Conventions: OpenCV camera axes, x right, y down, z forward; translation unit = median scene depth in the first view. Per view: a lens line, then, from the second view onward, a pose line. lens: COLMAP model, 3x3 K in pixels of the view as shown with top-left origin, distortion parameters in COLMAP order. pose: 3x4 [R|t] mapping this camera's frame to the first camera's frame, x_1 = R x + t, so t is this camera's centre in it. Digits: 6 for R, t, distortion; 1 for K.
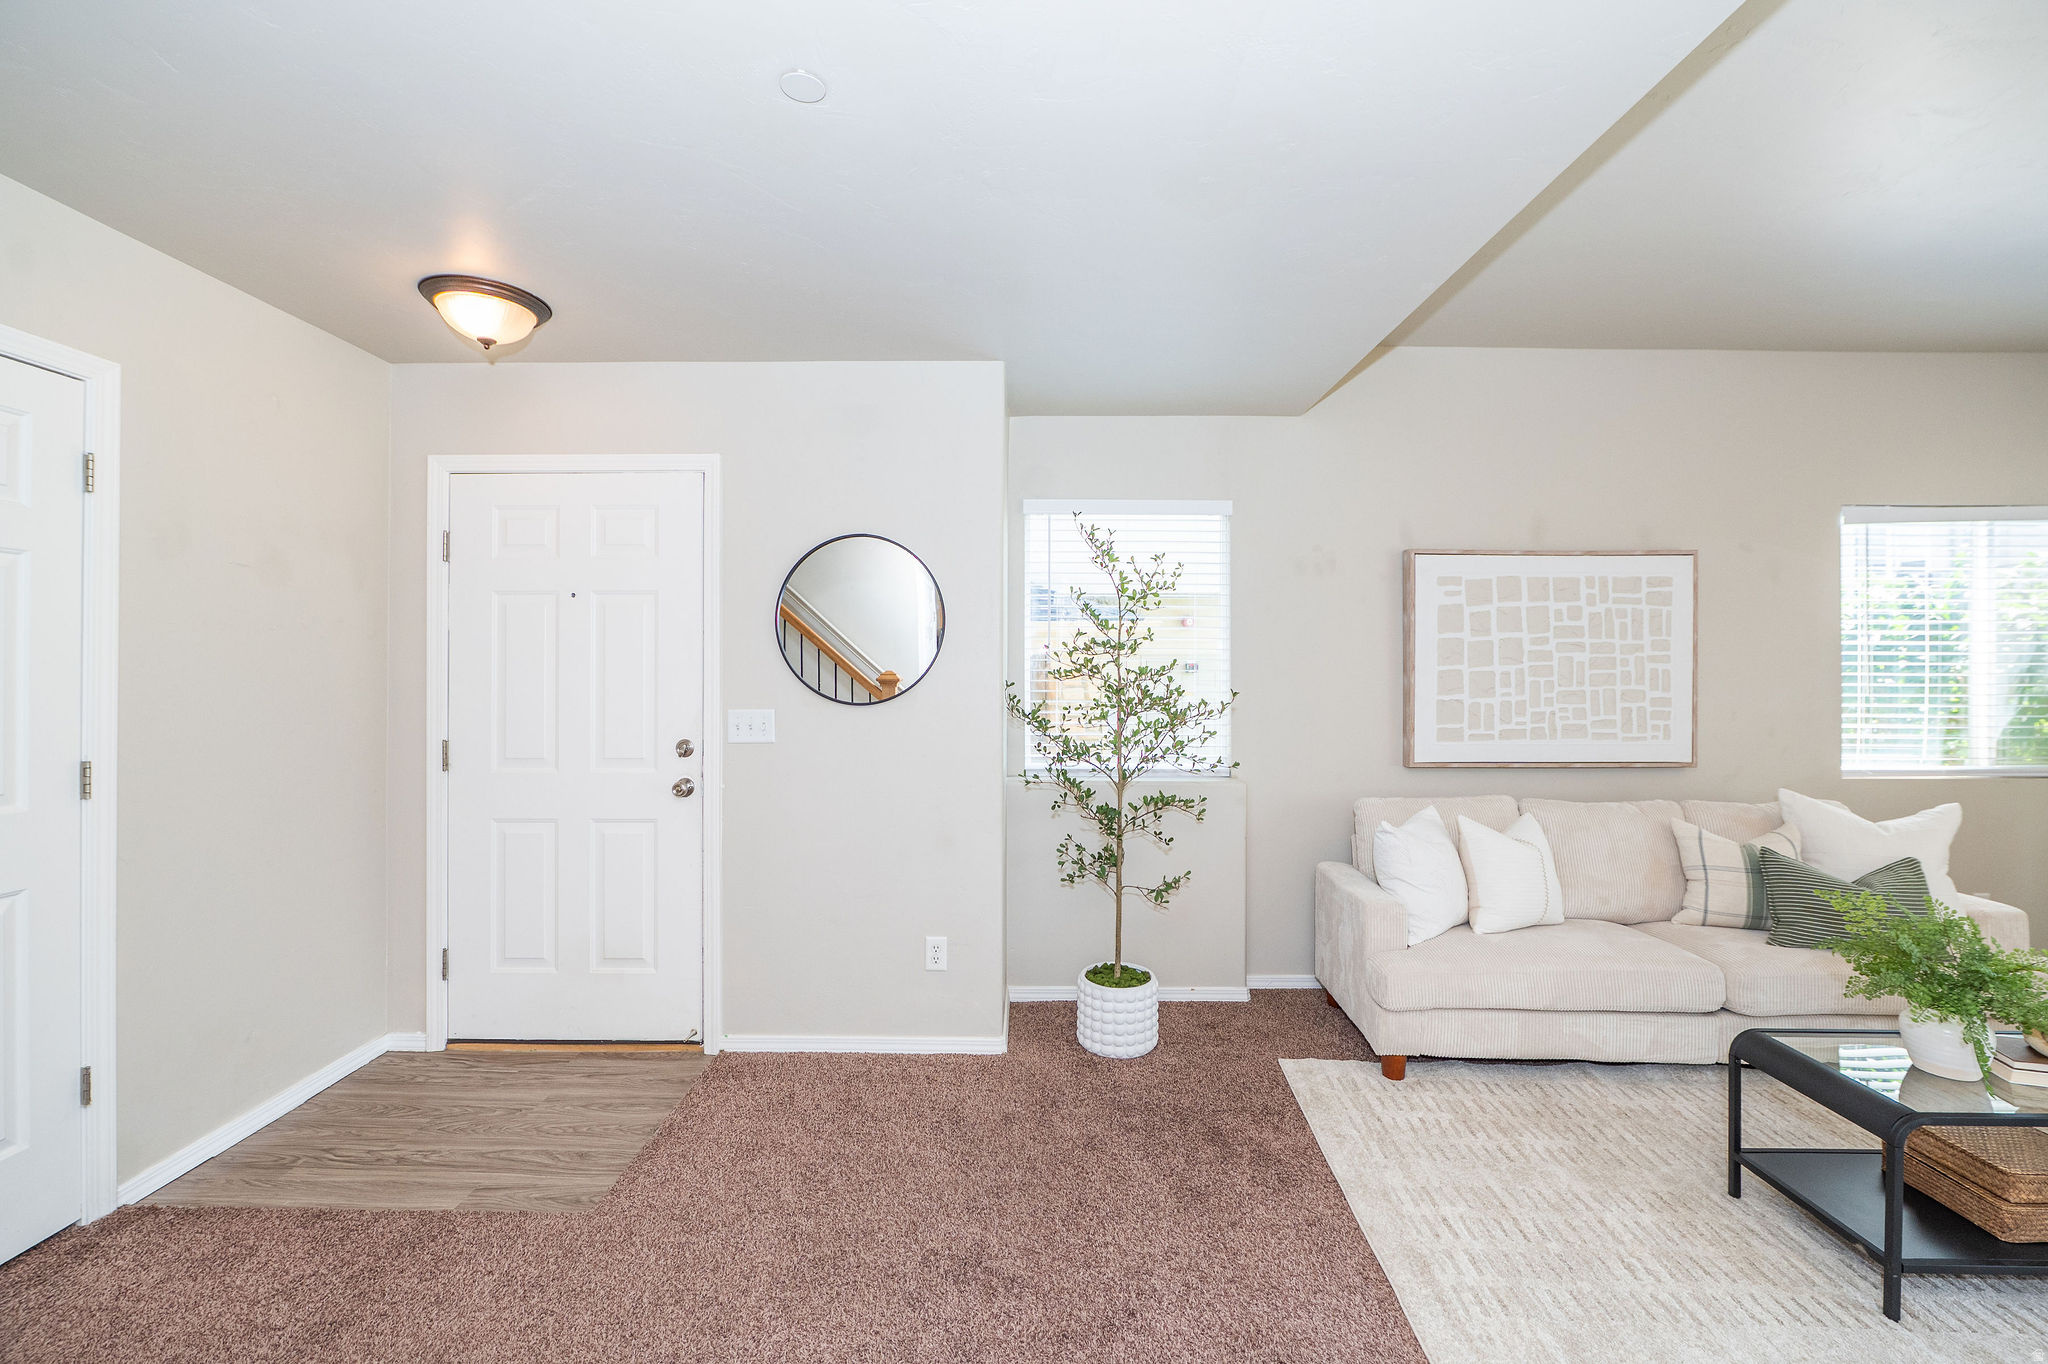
lens RADIAL K [[837.2, 0, 1026.8], [0, 837.2, 663.2], [0, 0, 1]] dist [-0.006317, -0.001605]
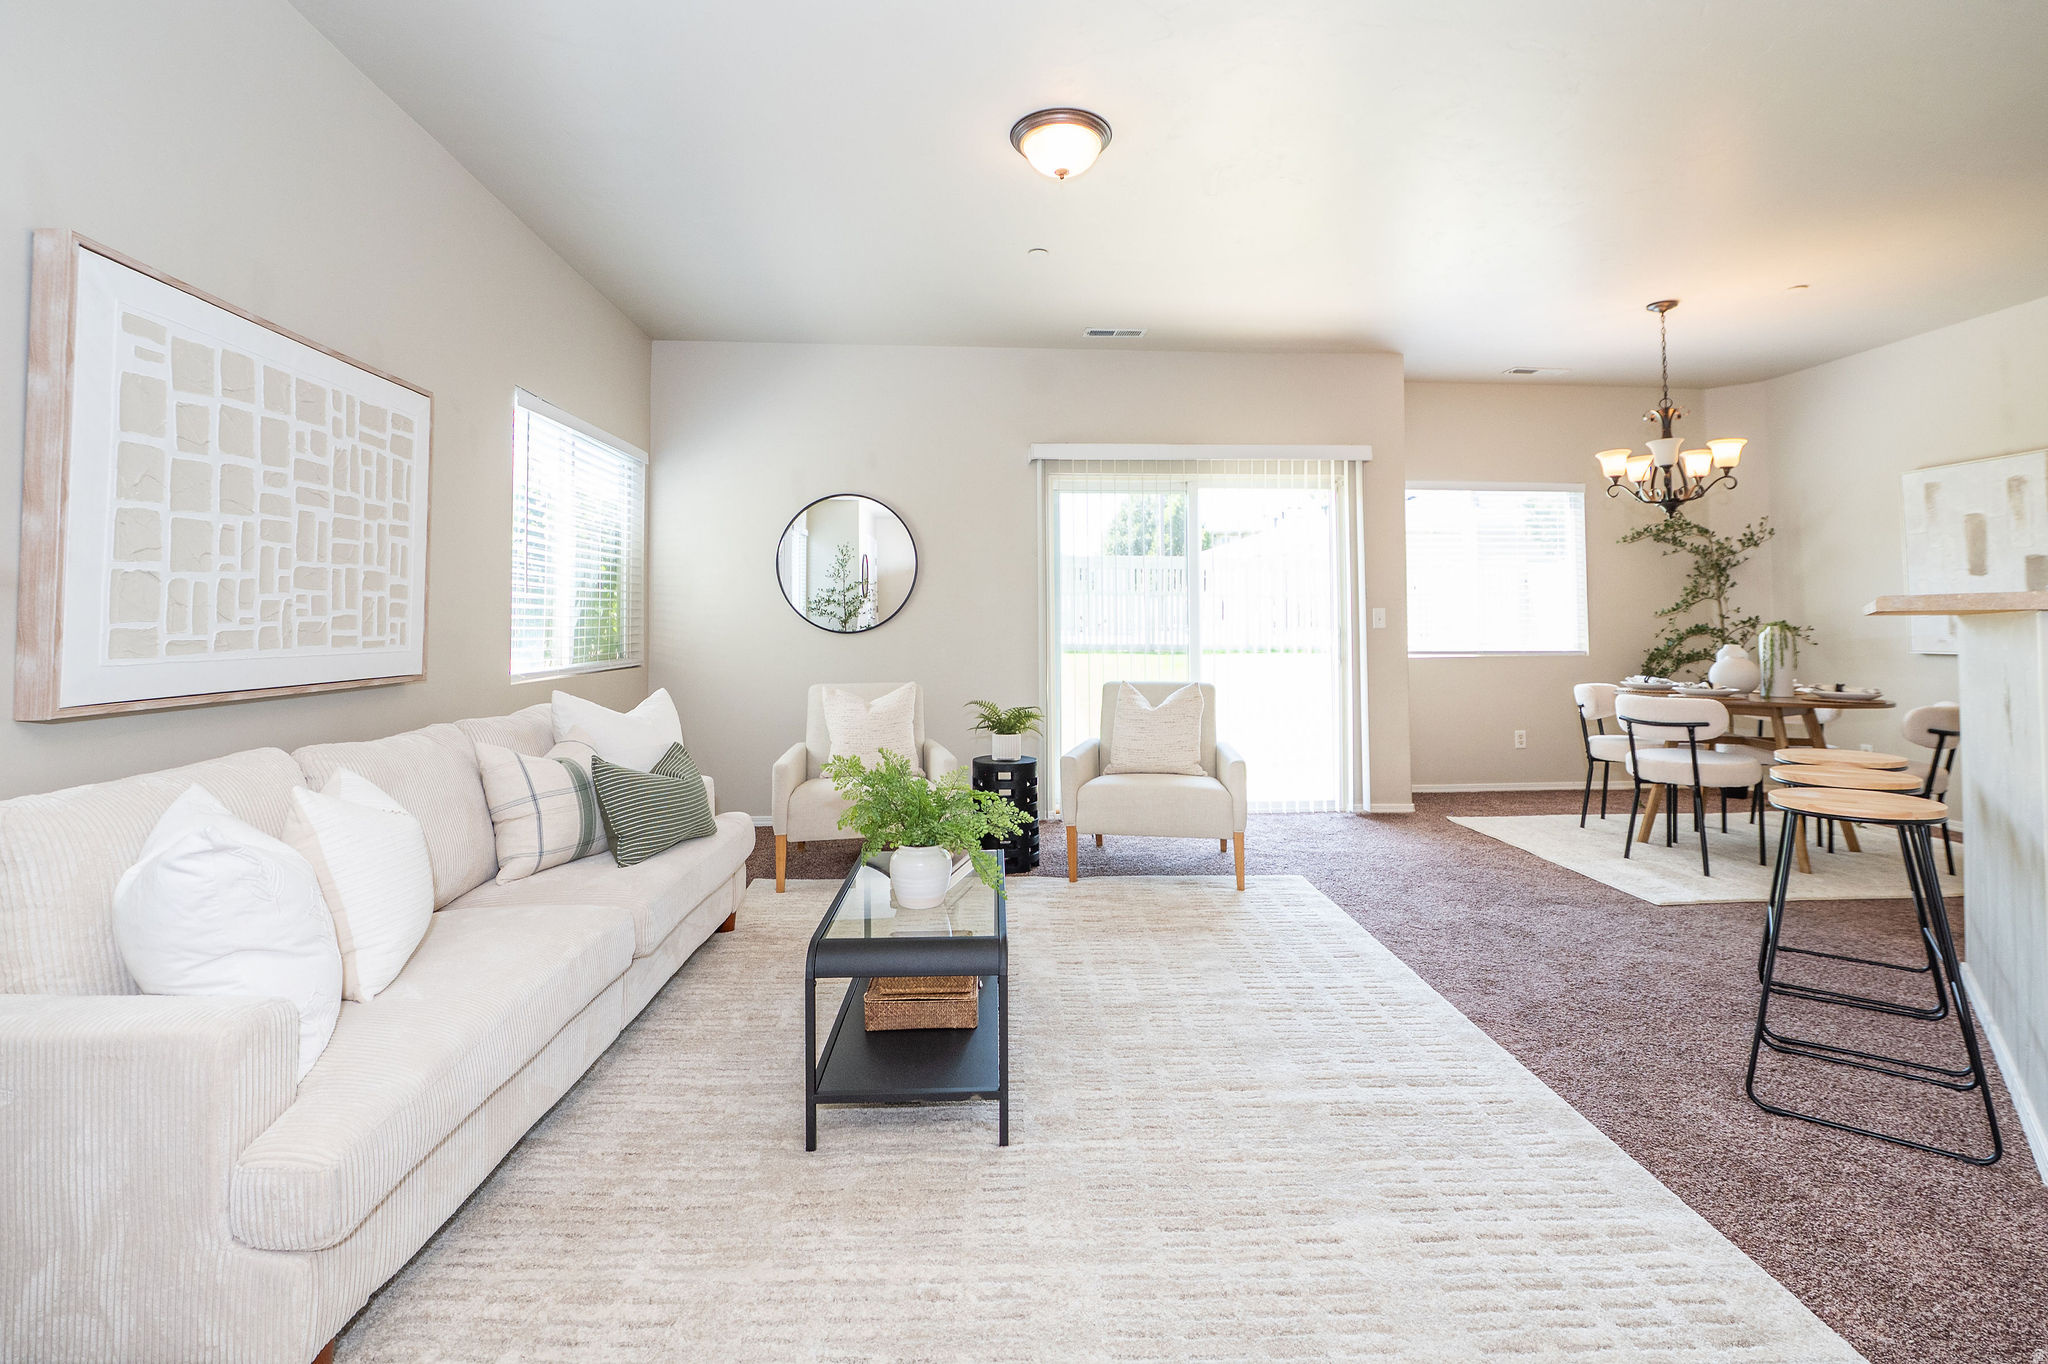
lens RADIAL K [[915.8, 0, 1017.8], [0, 915.8, 601.8], [0, 0, 1]] dist [-0.010449, 0.000129]
pose [[-0.067479, 0.023057, 0.997454, -0.051194], [-0.009033, 0.999678, -0.023719, 0.069108], [-0.997680, -0.010611, -0.067249, 0.524970]]
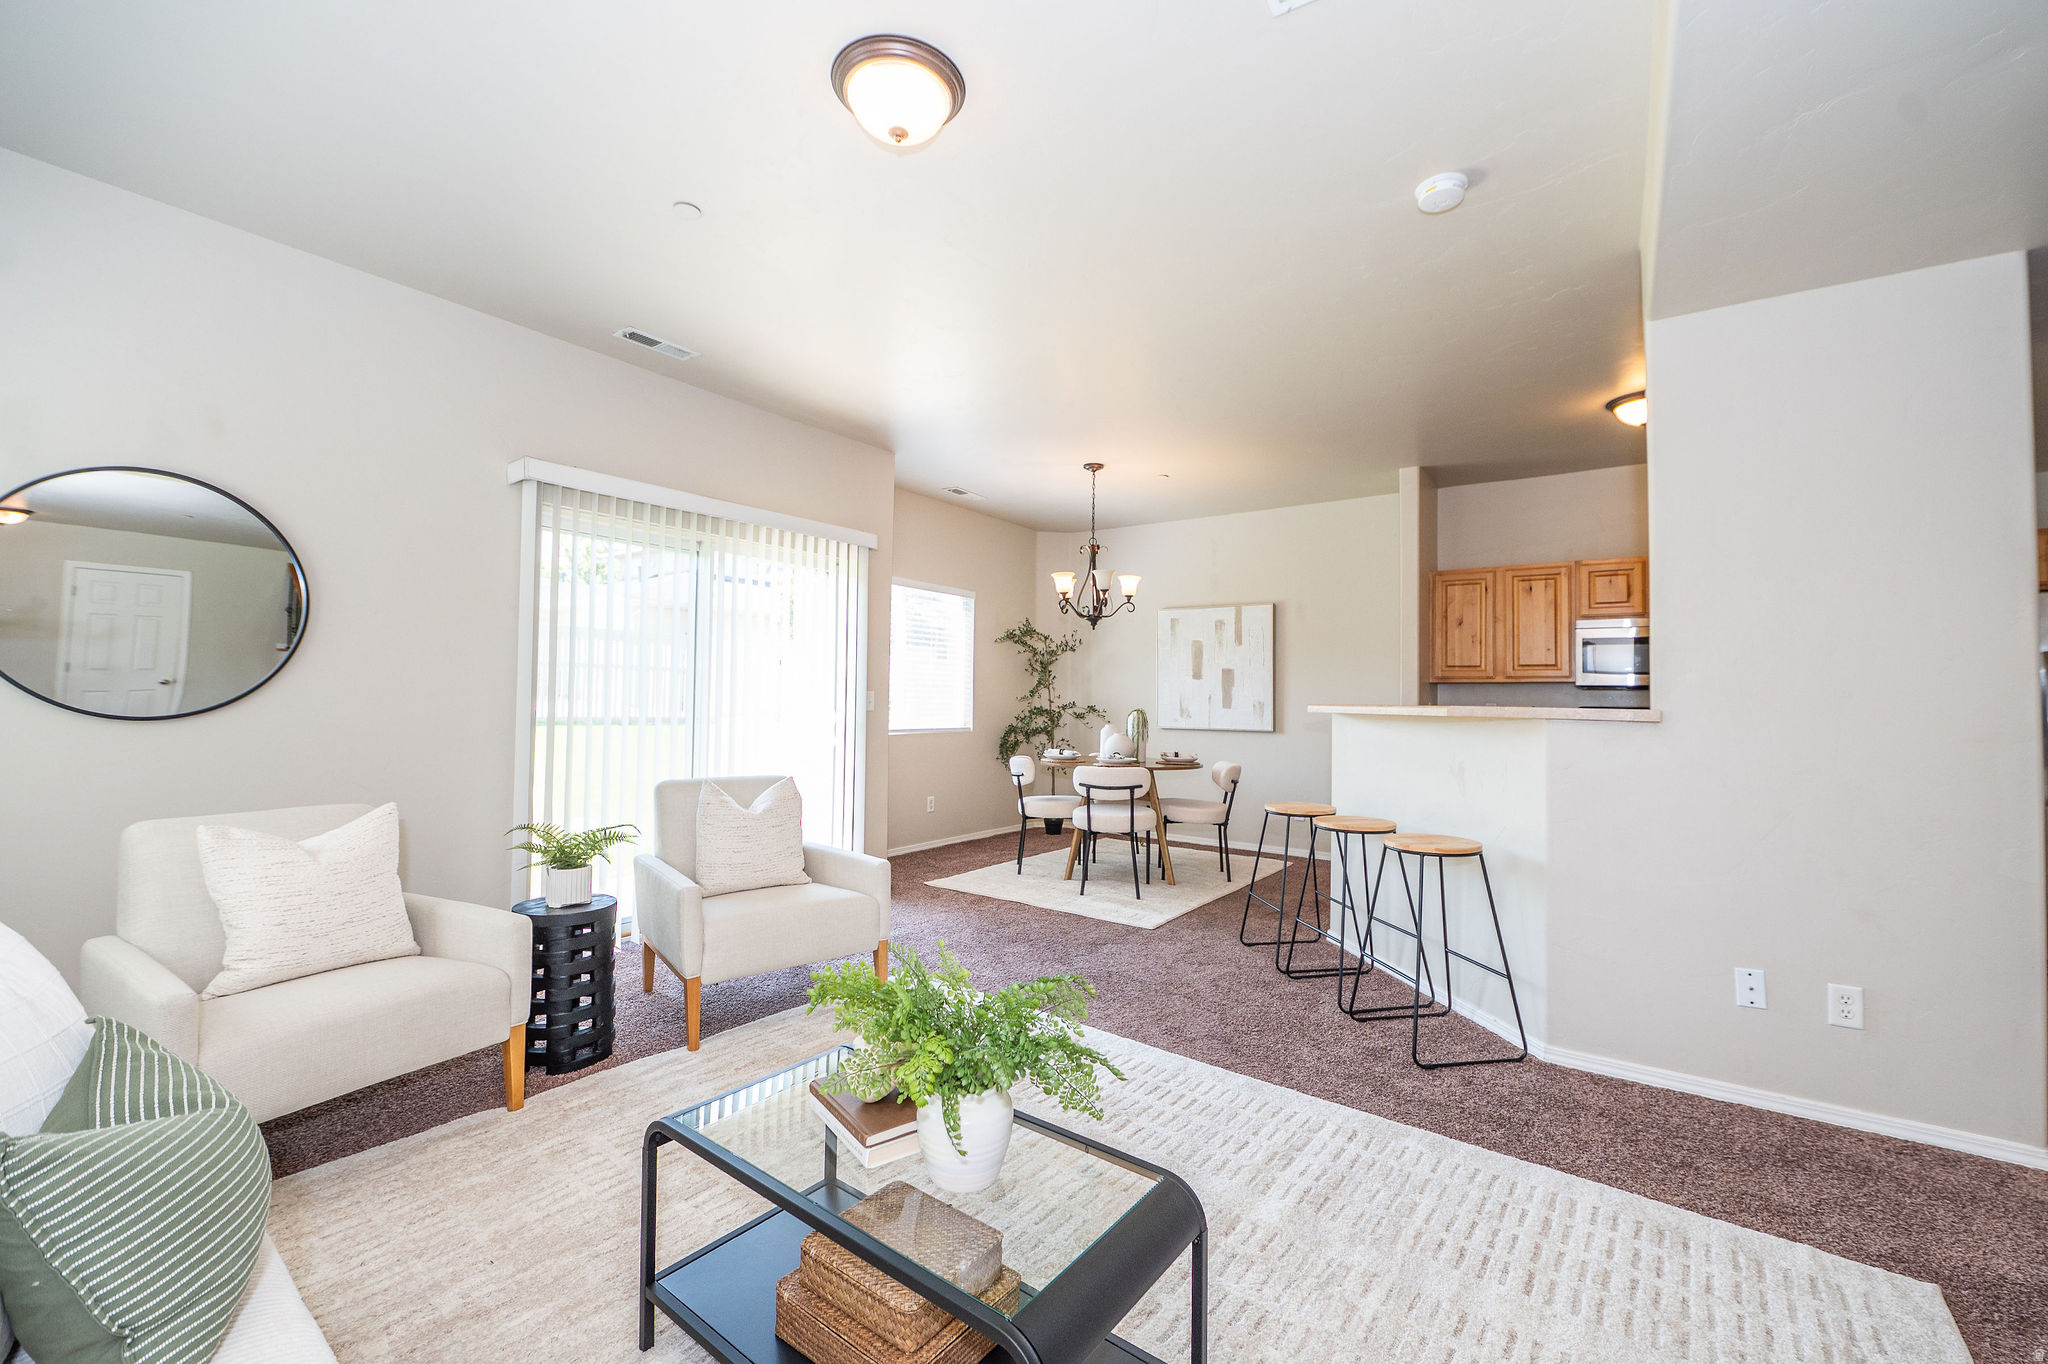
lens RADIAL K [[836.2, 0, 1034.1], [0, 836.2, 680.9], [0, 0, 1]] dist [-0.007770, -0.000314]
pose [[-0.815746, -0.003178, 0.578402, 0.328130], [-0.023936, 0.999314, -0.028268, 0.055138], [-0.577915, -0.036904, -0.815262, 0.820153]]
